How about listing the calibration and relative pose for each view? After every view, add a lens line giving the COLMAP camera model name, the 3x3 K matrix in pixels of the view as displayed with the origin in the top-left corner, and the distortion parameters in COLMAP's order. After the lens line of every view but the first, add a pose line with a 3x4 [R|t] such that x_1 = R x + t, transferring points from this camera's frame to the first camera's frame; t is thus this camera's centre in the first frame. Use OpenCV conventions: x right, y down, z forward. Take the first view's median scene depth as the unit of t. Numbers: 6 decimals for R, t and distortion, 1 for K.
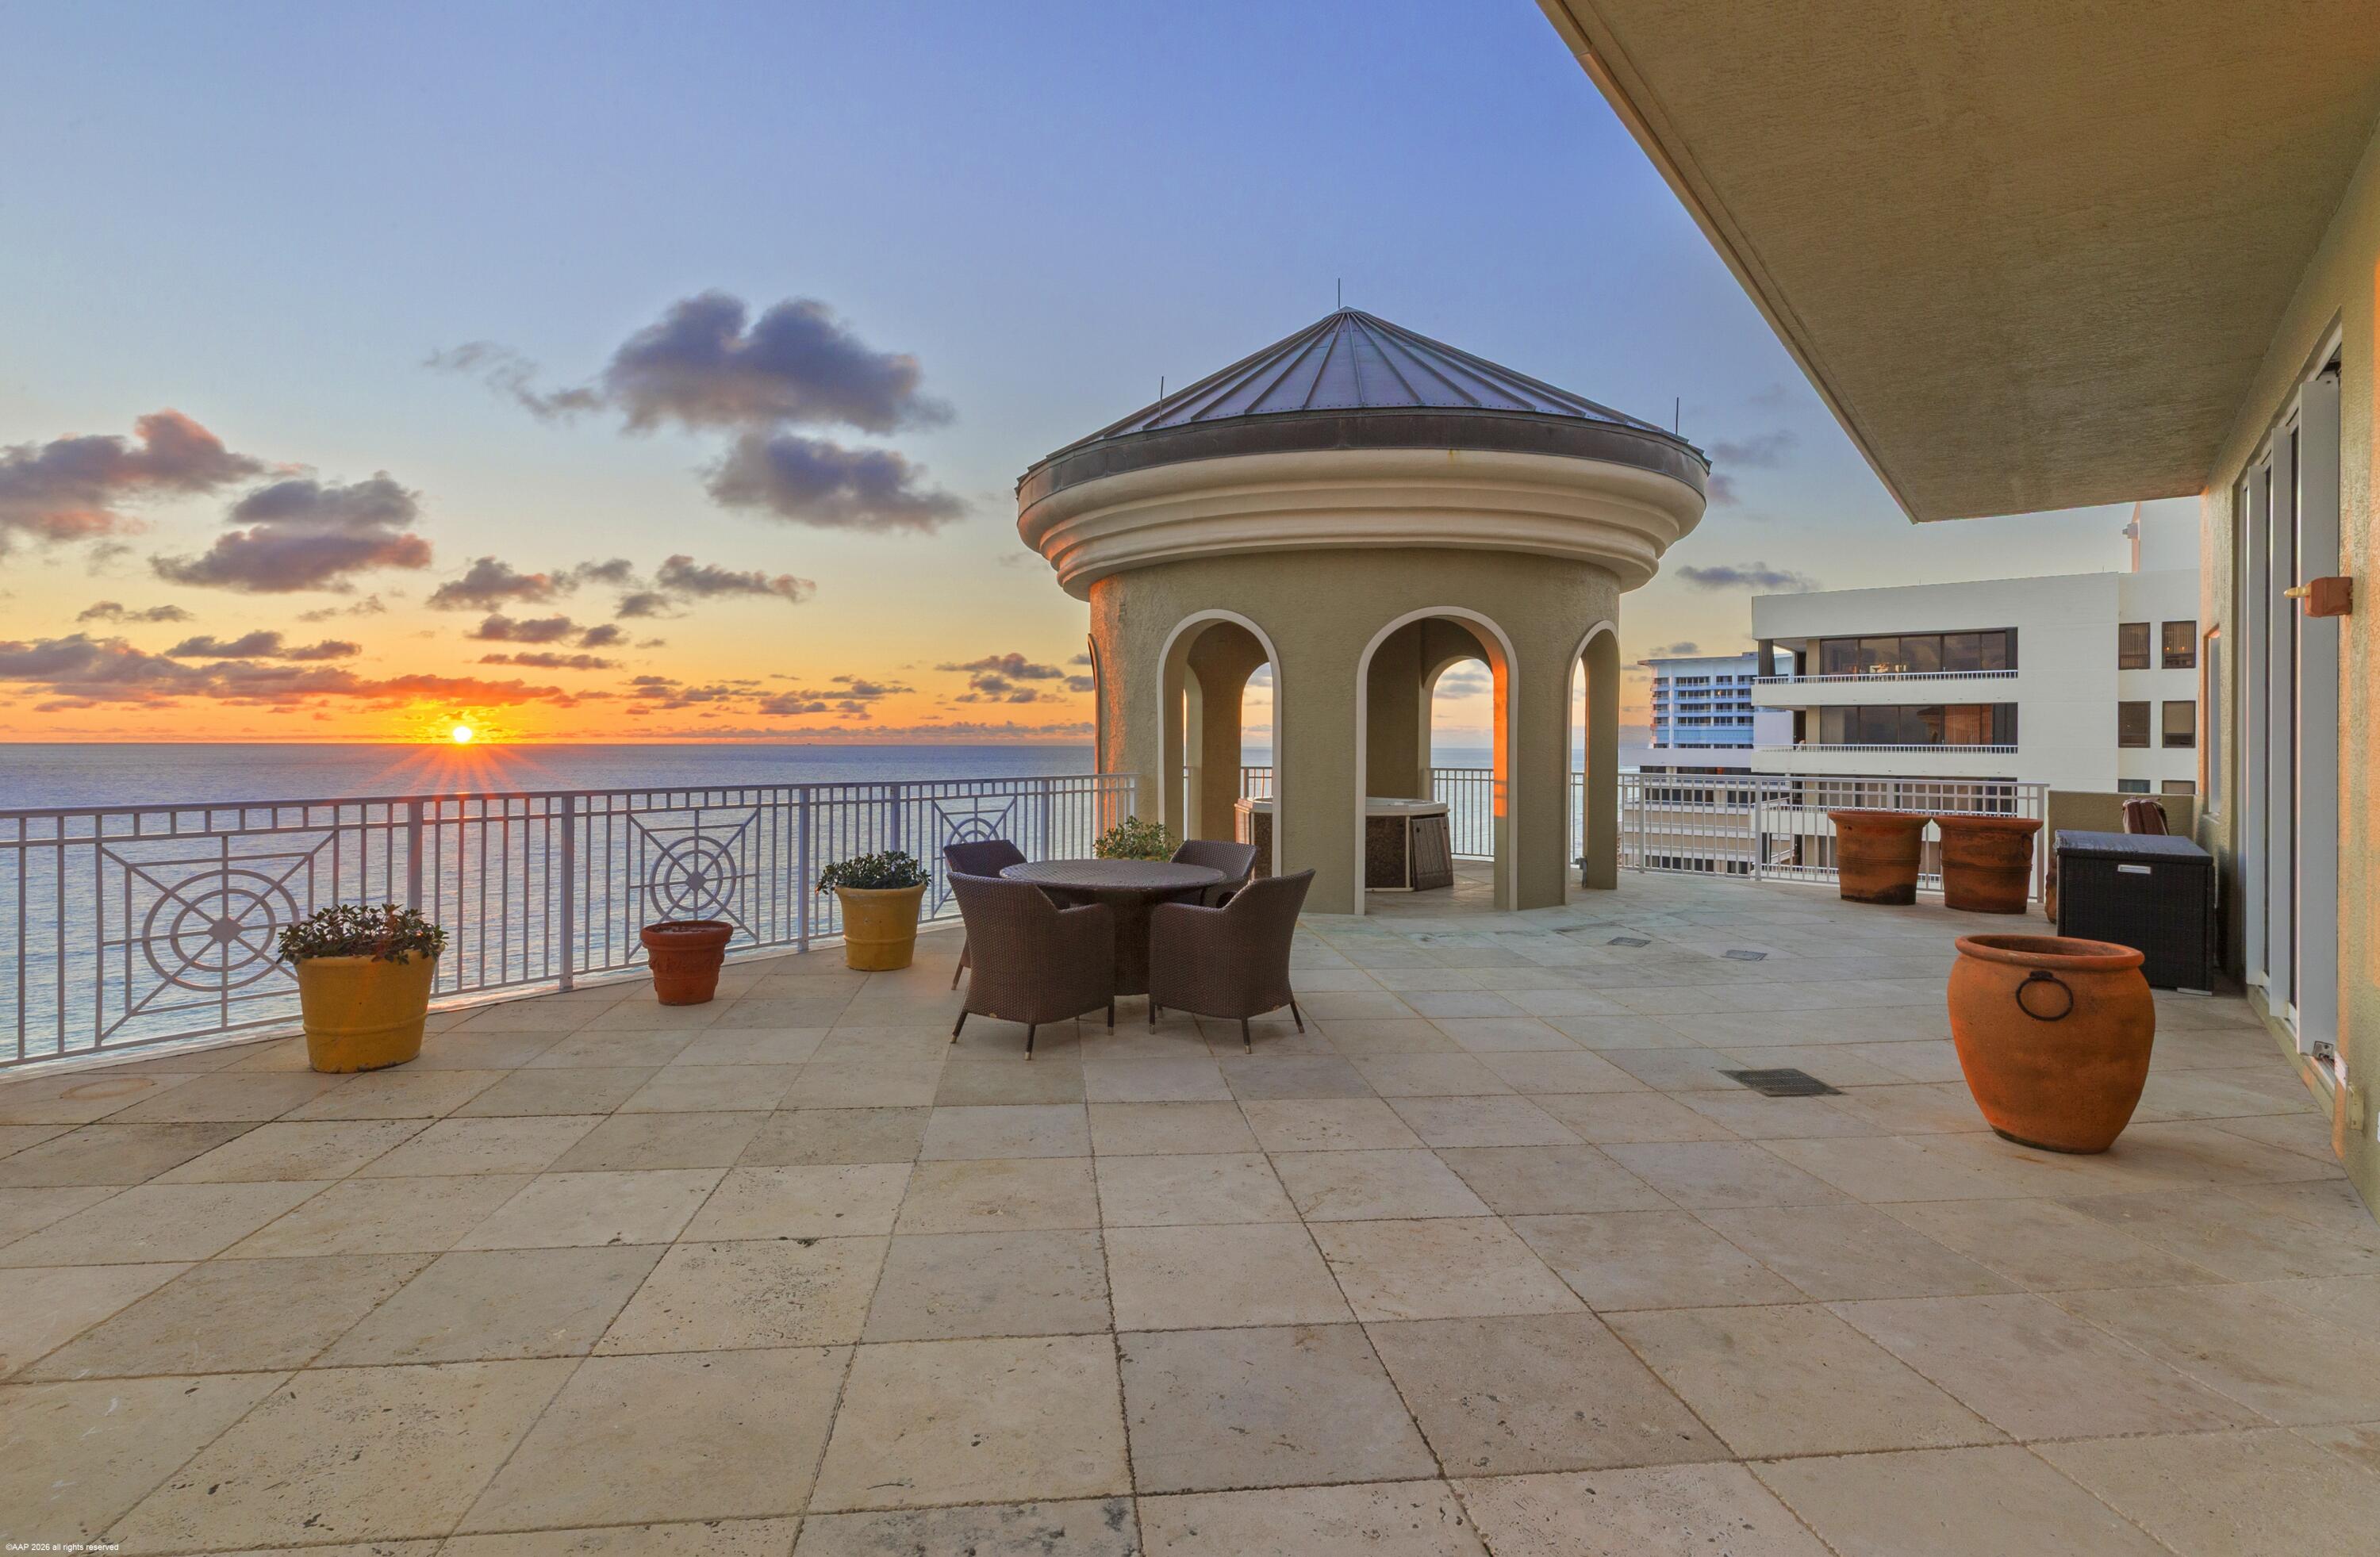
lens RADIAL K [[1114.9, 0, 1190.0], [0, 1114.9, 778.5], [0, 0, 1]] dist [-0.000942, -0.000029]
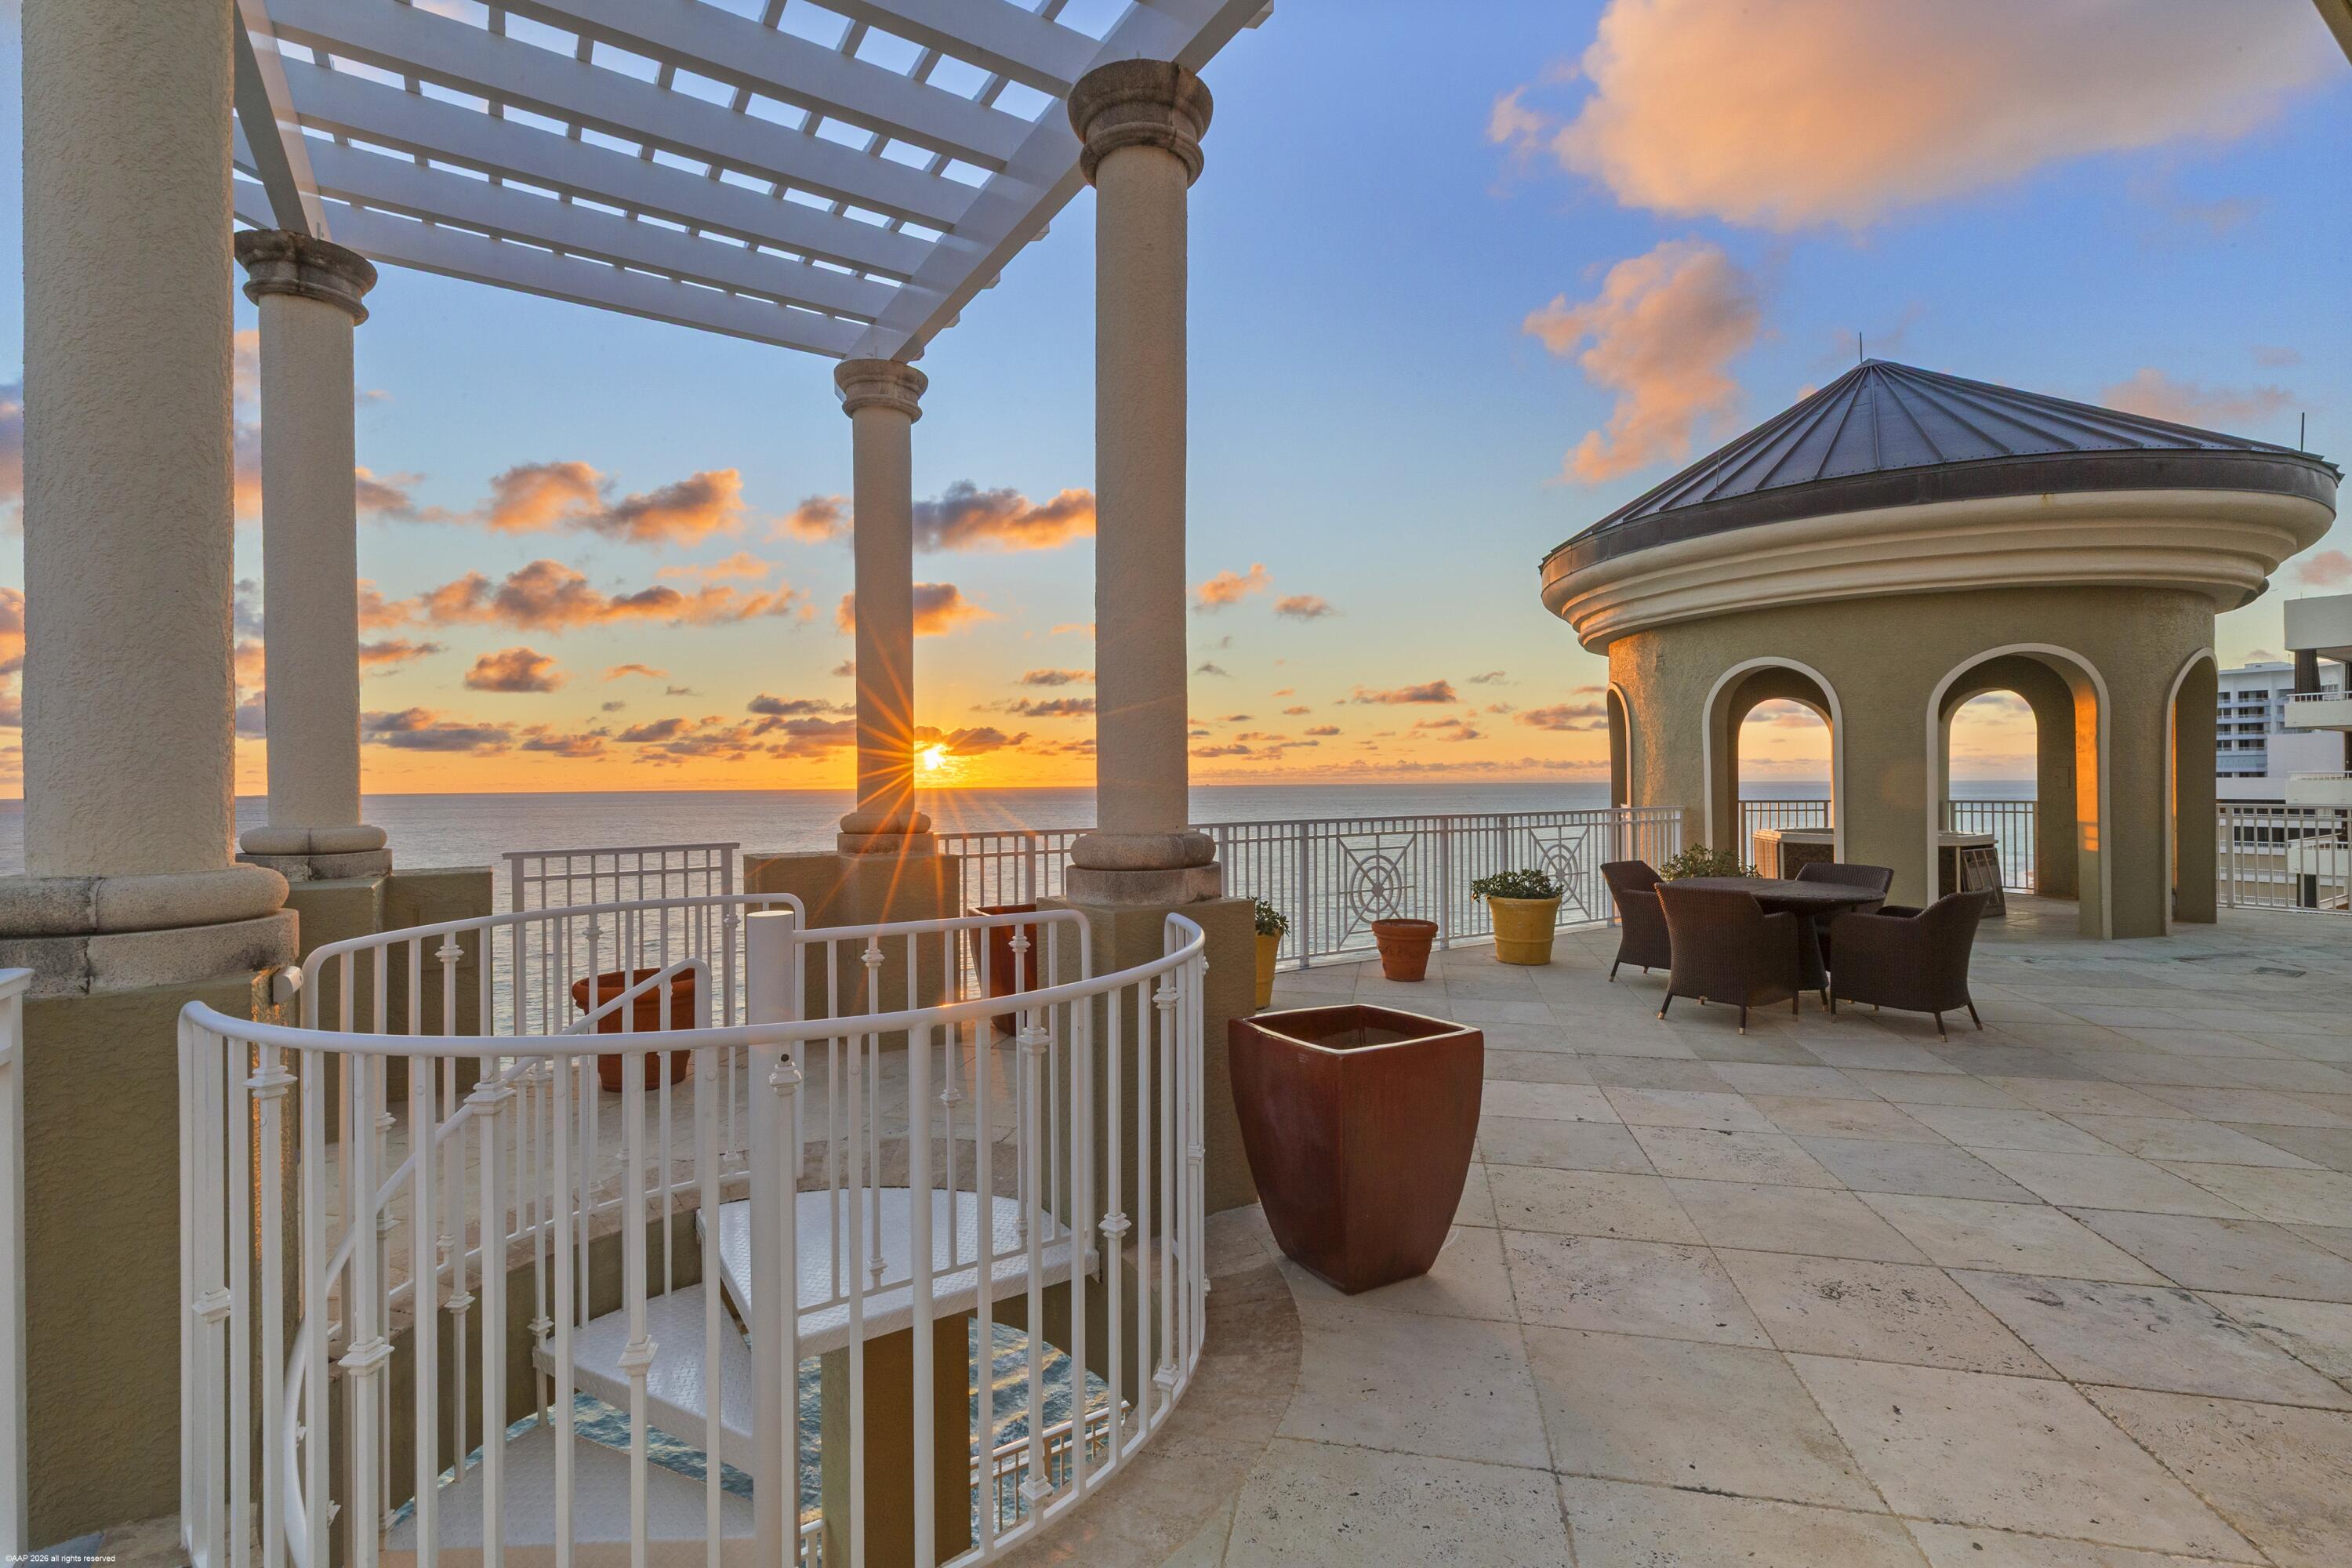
lens RADIAL K [[1038.5, 0, 1176.0], [0, 1038.5, 784.0], [0, 0, 1]] dist [-0.001103, -0.006412]
pose [[0.941372, -0.016842, -0.336950, -0.180366], [0.005509, 0.999387, -0.034562, 0.006648], [0.337326, 0.030679, 0.940888, -0.155954]]
